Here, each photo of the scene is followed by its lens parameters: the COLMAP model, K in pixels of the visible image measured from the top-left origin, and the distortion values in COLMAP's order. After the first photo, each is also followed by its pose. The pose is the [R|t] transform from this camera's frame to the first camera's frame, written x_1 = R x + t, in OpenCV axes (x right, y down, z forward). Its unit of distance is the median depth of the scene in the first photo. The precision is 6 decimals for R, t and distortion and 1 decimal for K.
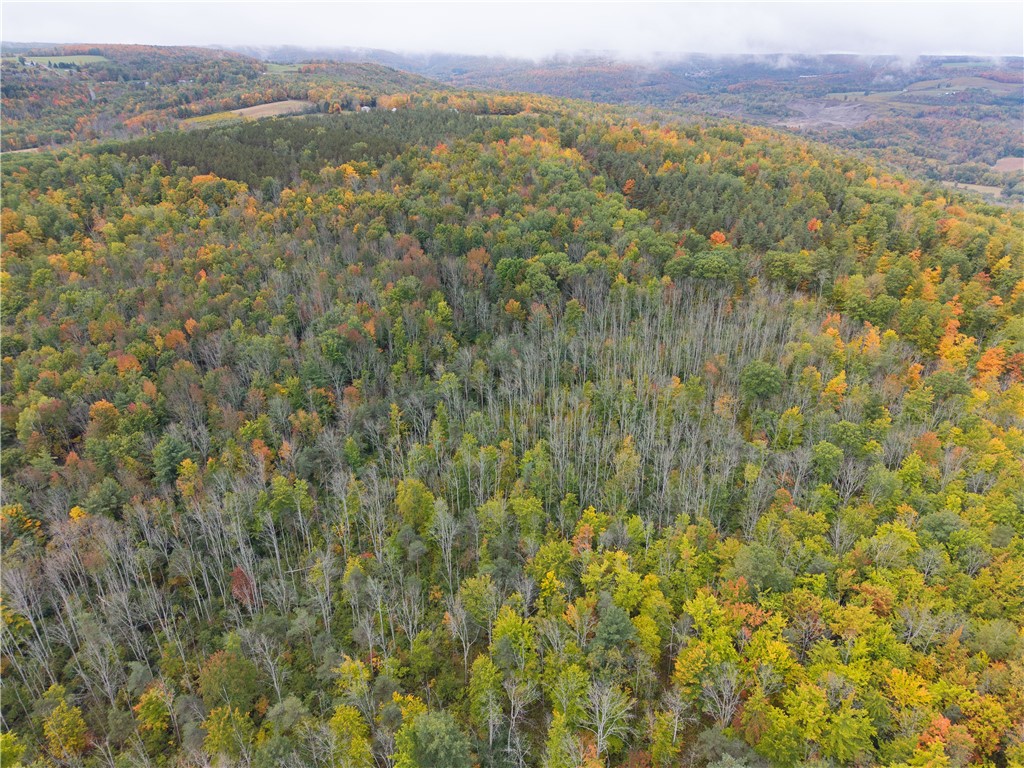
lens RADIAL K [[682.5, 0, 510.9], [0, 682.5, 384.0], [0, 0, 1]] dist [0.025638, -0.025236]
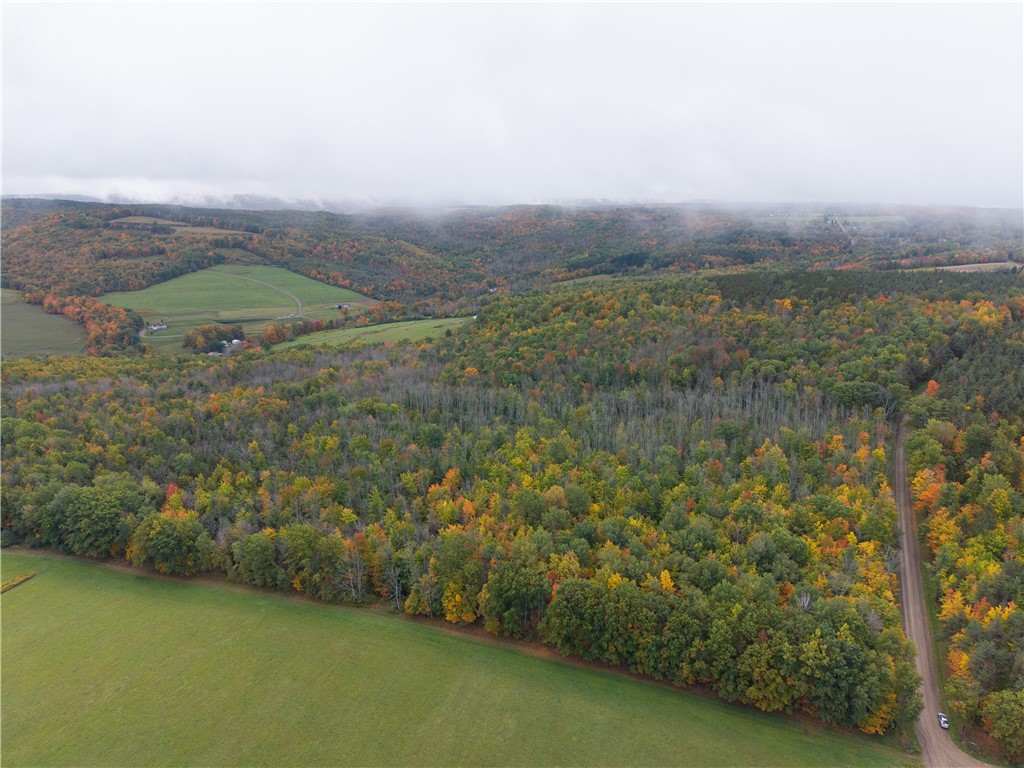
lens RADIAL K [[682.5, 0, 512.7], [0, 682.5, 385.1], [0, 0, 1]] dist [0.025638, -0.025236]
pose [[0.472215, 0.226942, -0.851769, 0.772566], [-0.392164, 0.919482, 0.027570, 0.021895], [0.789443, 0.321014, 0.523191, -0.124447]]
